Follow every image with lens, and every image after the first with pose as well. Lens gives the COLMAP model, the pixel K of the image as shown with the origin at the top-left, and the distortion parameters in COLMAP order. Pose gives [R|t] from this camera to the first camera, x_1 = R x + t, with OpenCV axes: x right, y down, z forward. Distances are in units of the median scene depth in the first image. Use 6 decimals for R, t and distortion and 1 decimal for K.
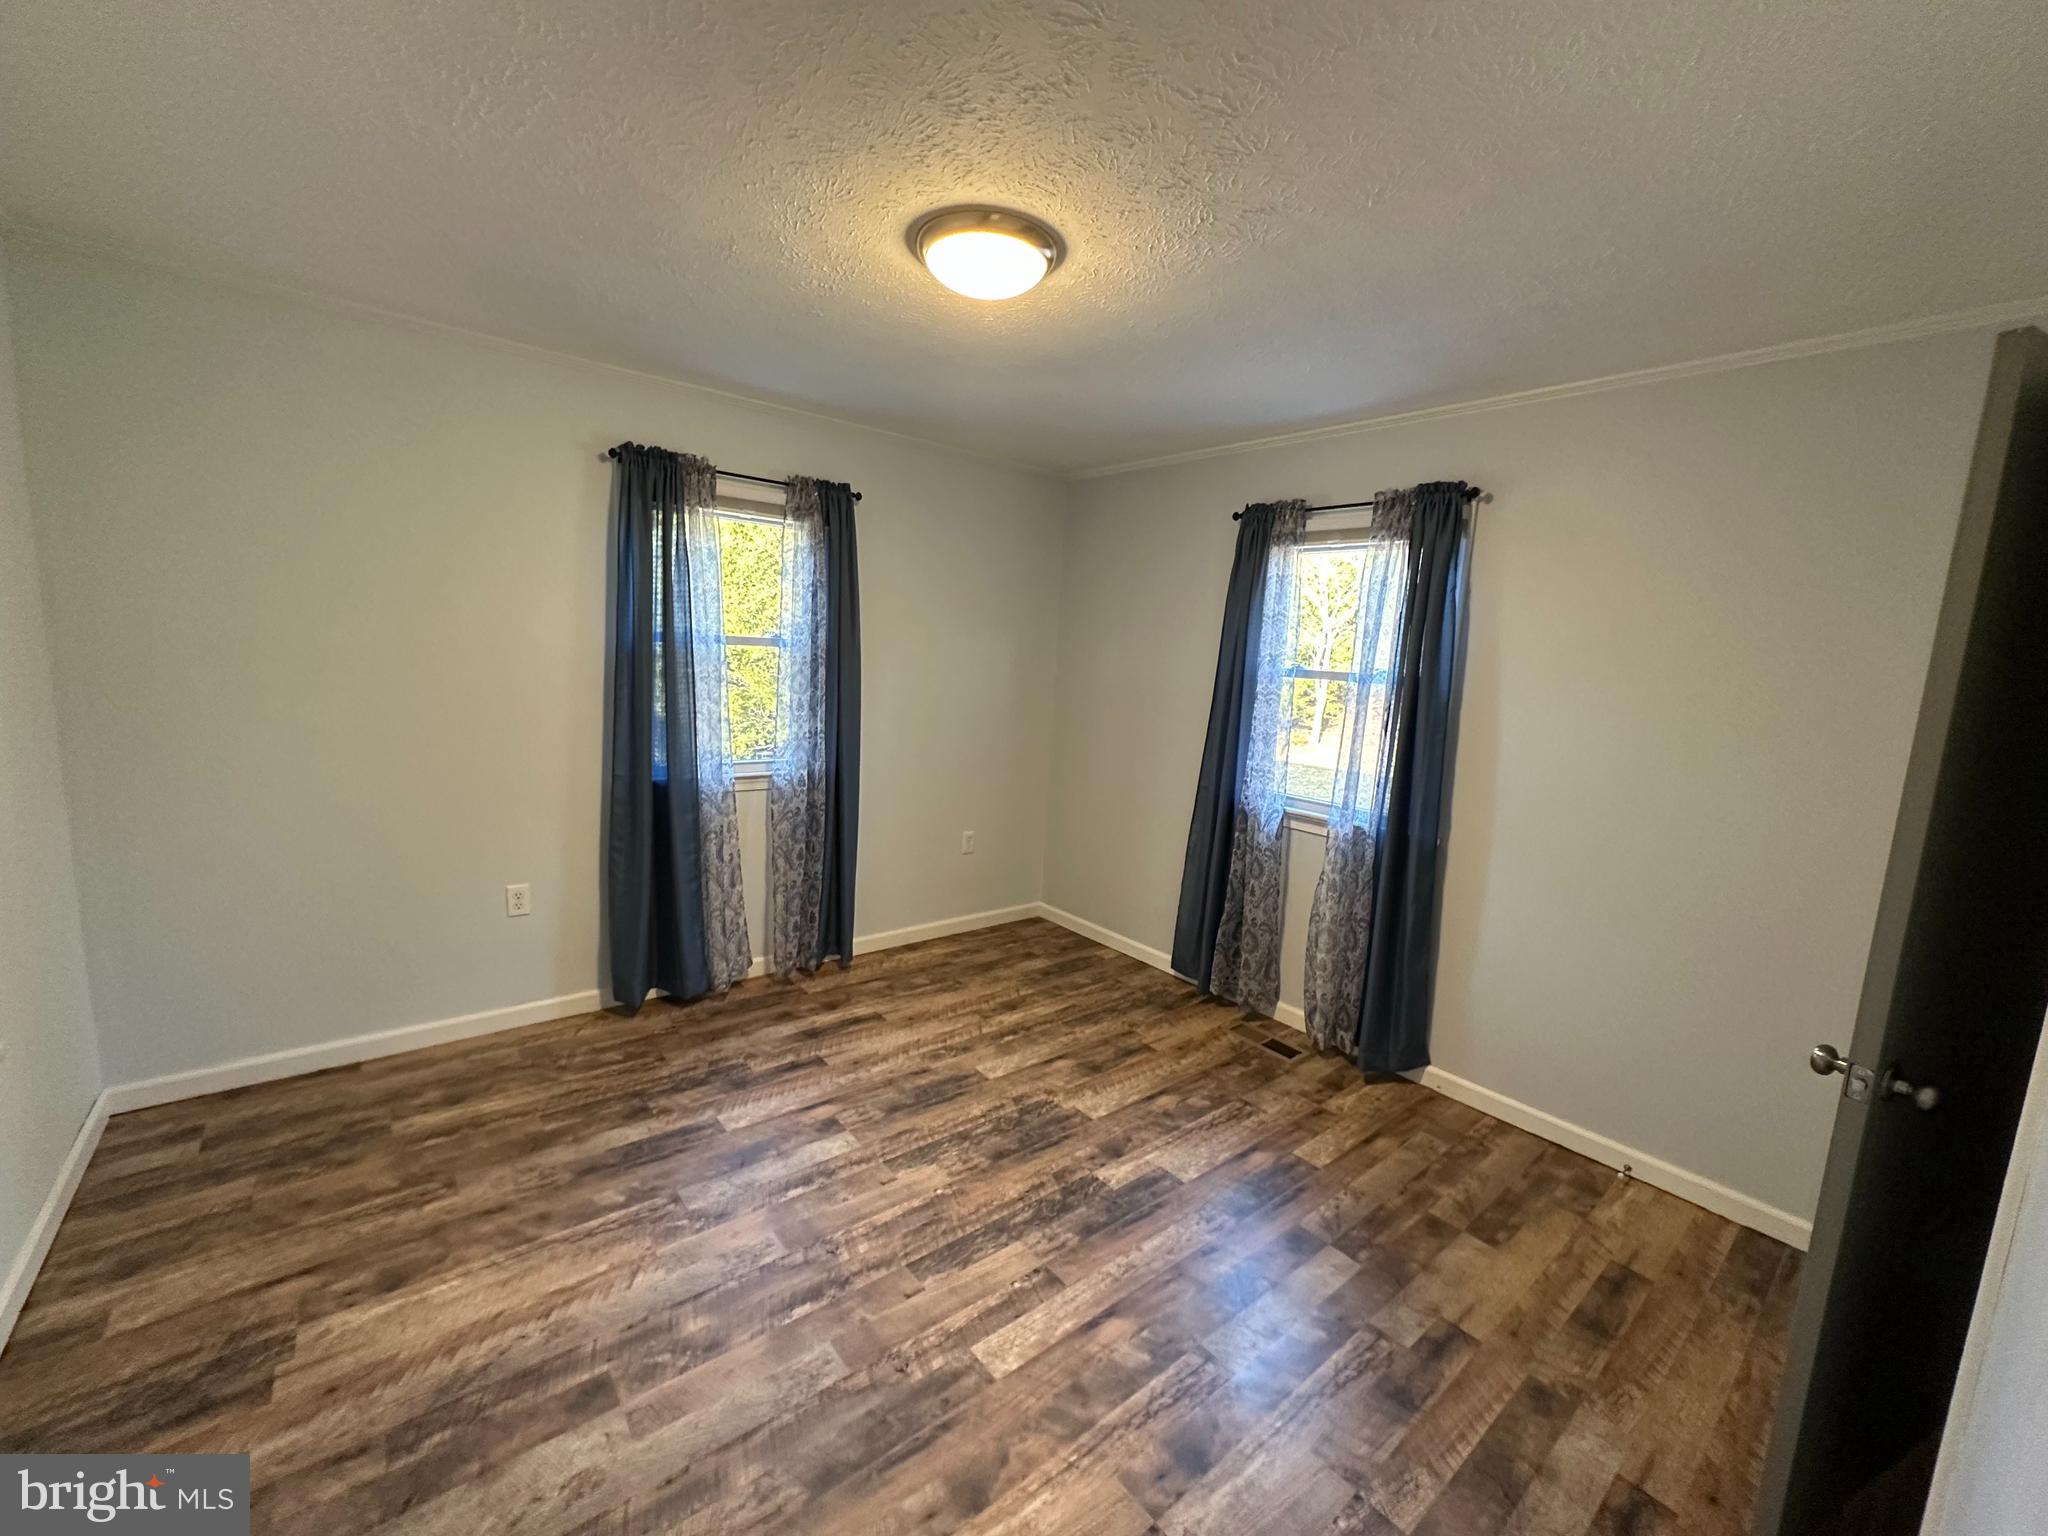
lens RADIAL K [[813.6, 0, 1023.2], [0, 813.6, 770.9], [0, 0, 1]] dist [-0.001973, 0.000091]
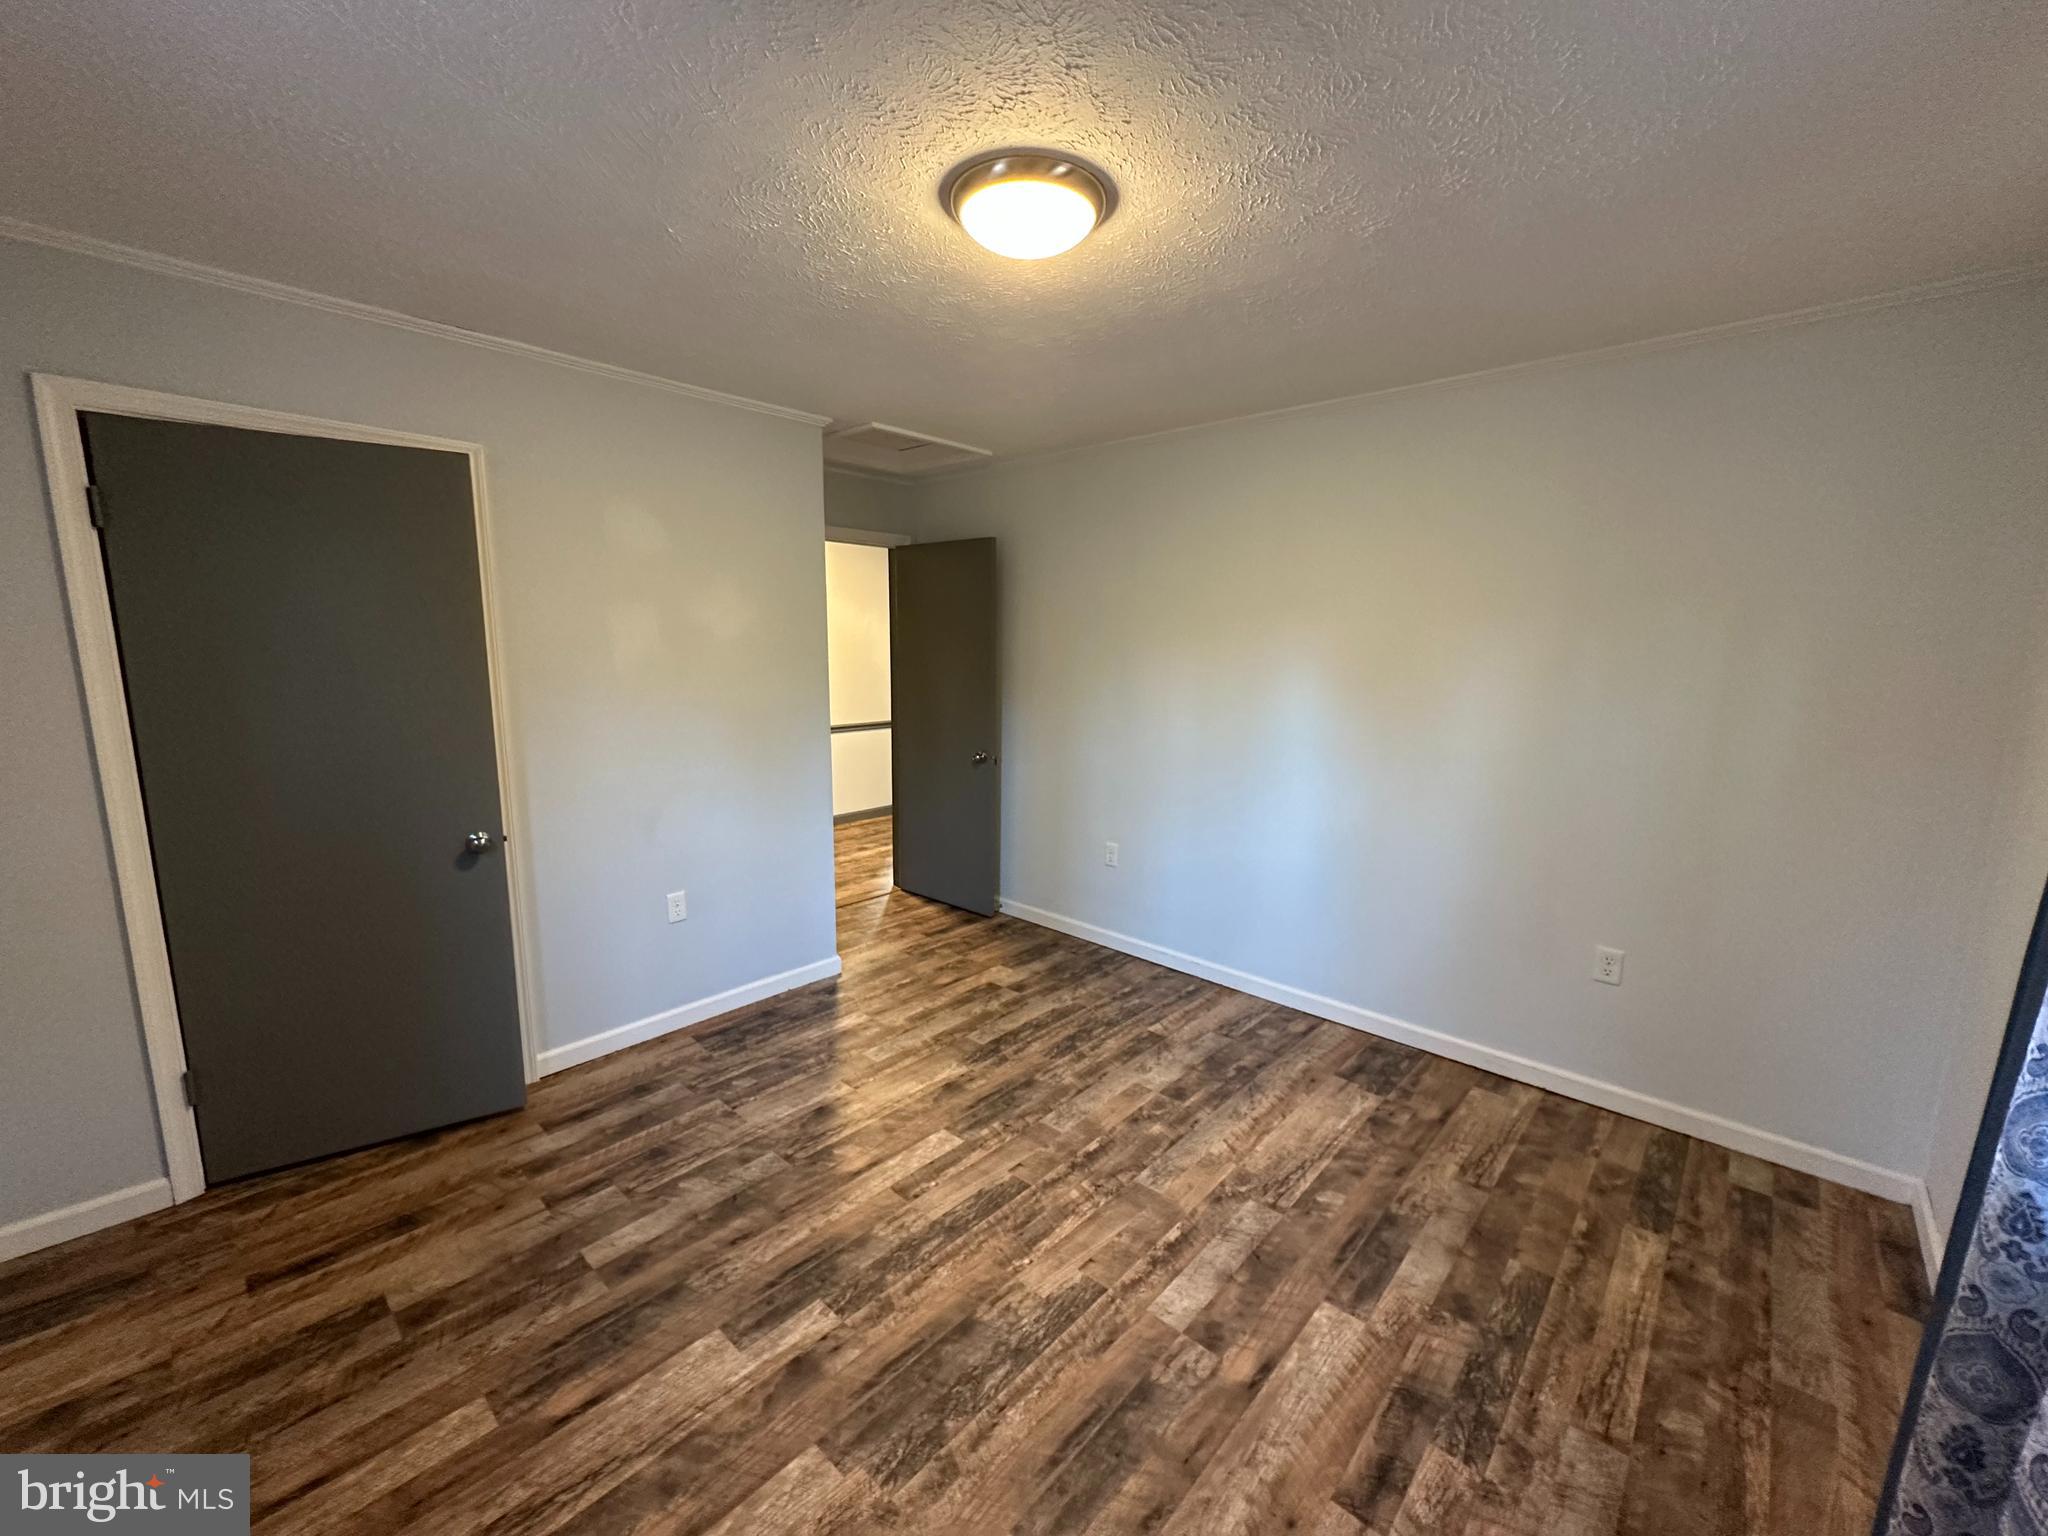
lens RADIAL K [[813.6, 0, 1023.2], [0, 813.6, 770.9], [0, 0, 1]] dist [-0.001973, 0.000091]
pose [[-0.988154, -0.044268, -0.146941, 0.054416], [-0.085662, 0.953553, 0.288789, -0.251916], [0.127332, 0.297955, -0.946049, 1.698655]]
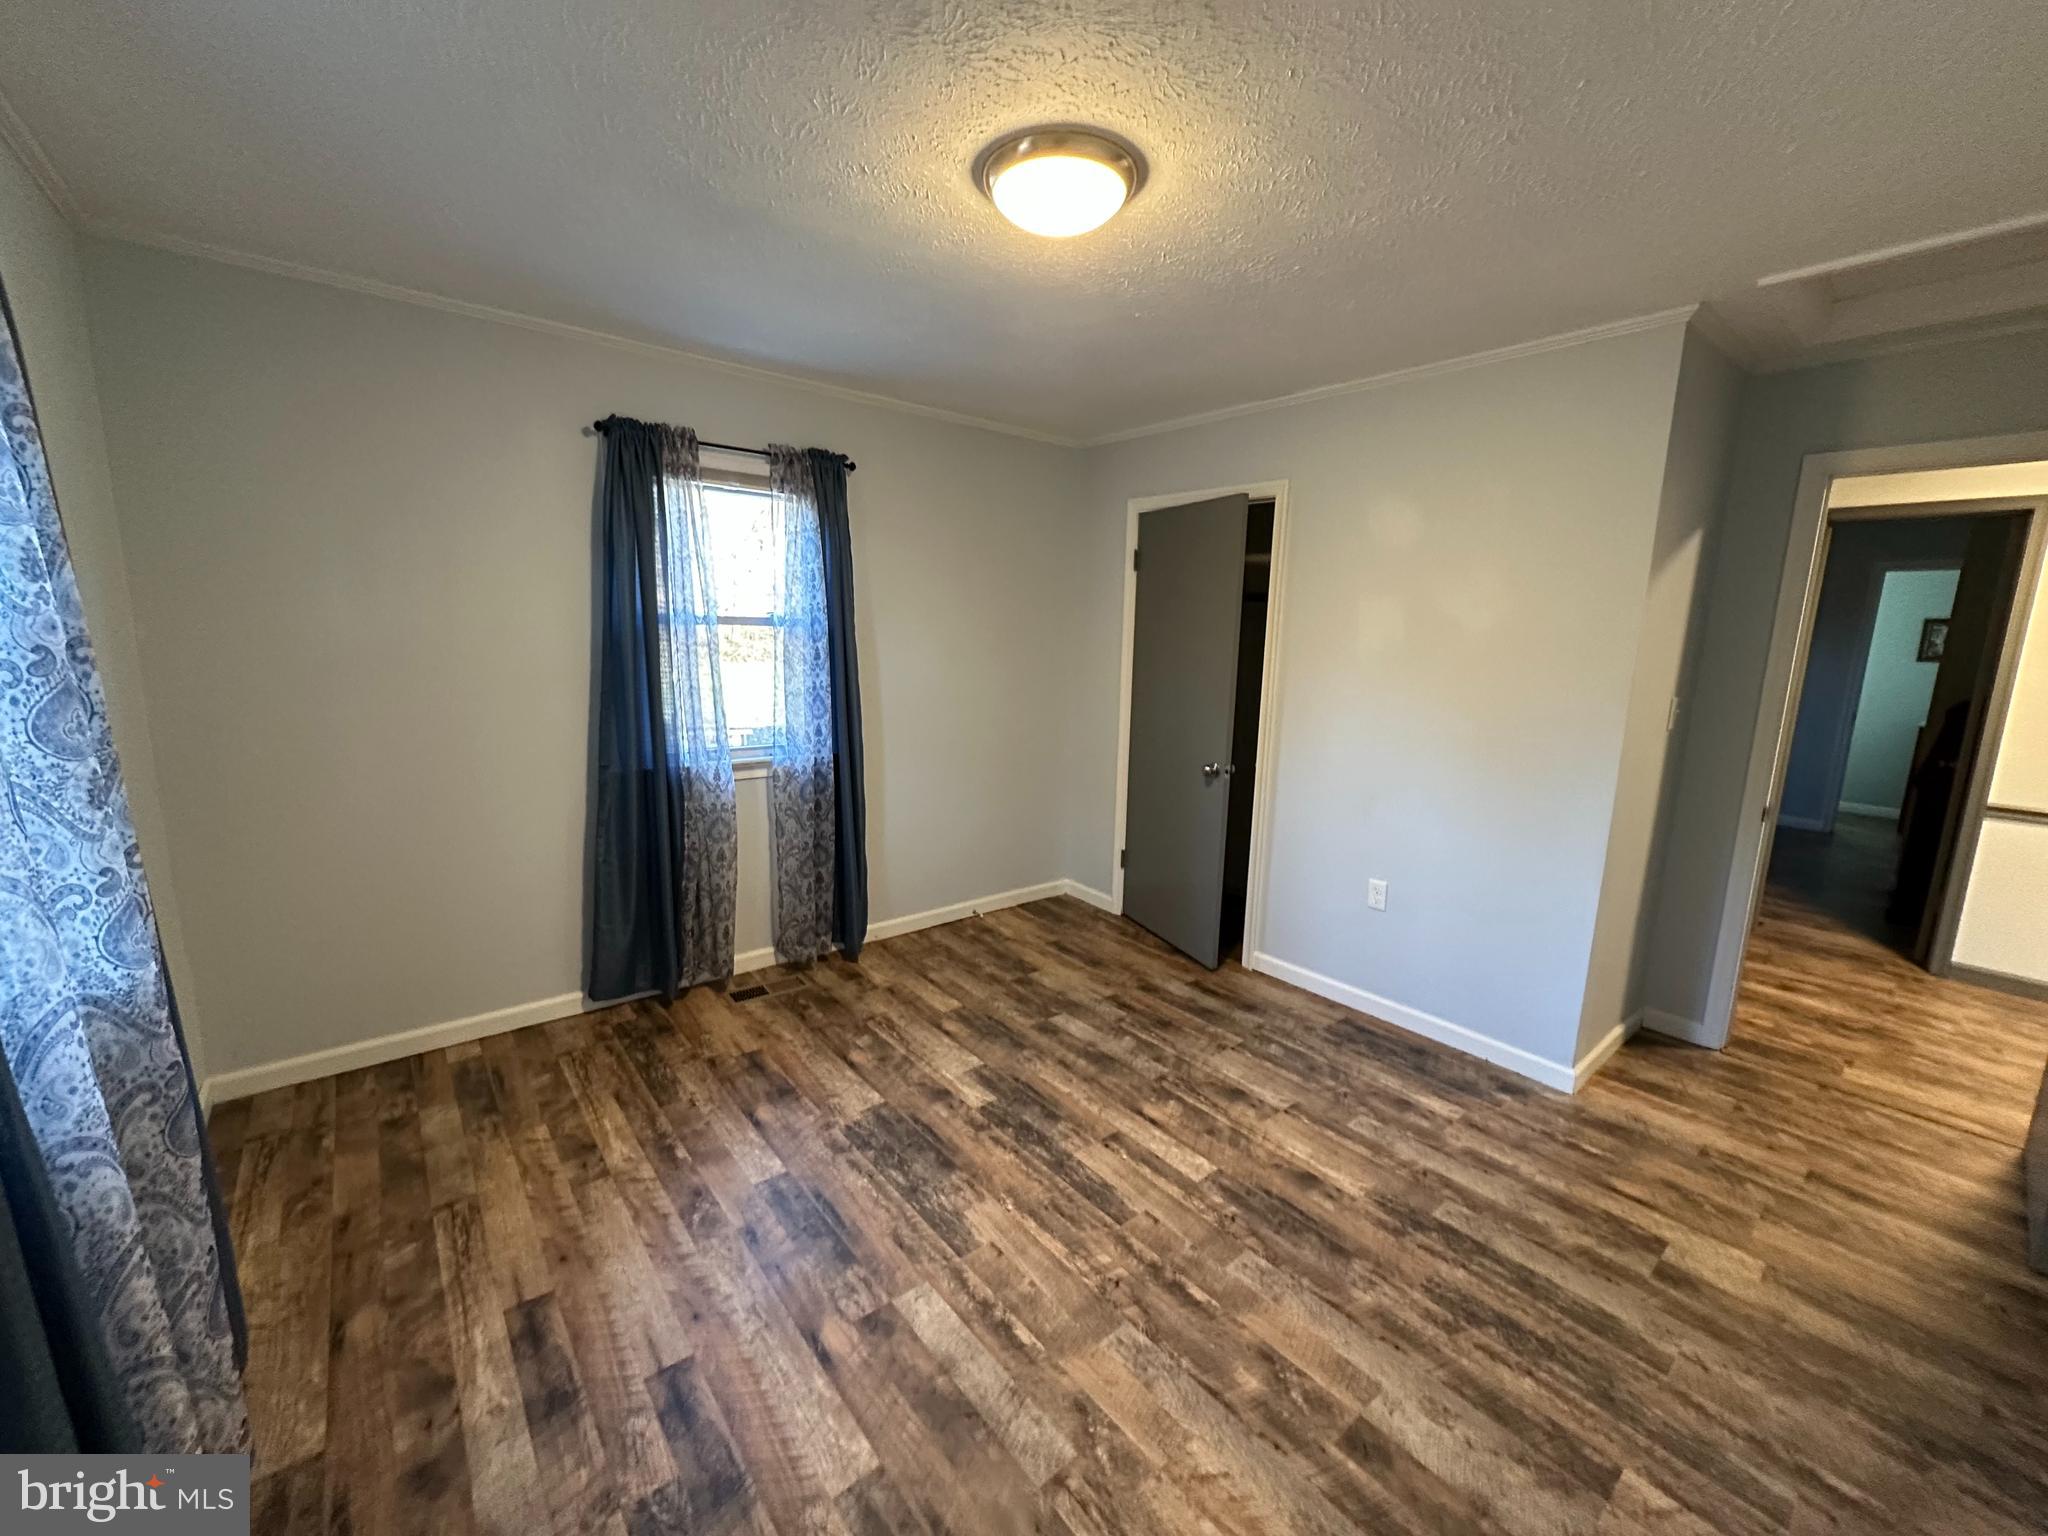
lens RADIAL K [[813.6, 0, 1023.2], [0, 813.6, 770.9], [0, 0, 1]] dist [-0.001973, 0.000091]
pose [[0.007004, -0.231937, 0.972706, -0.903006], [0.119631, 0.965938, 0.229462, -0.179140], [-0.992794, 0.114758, 0.034513, 0.905642]]
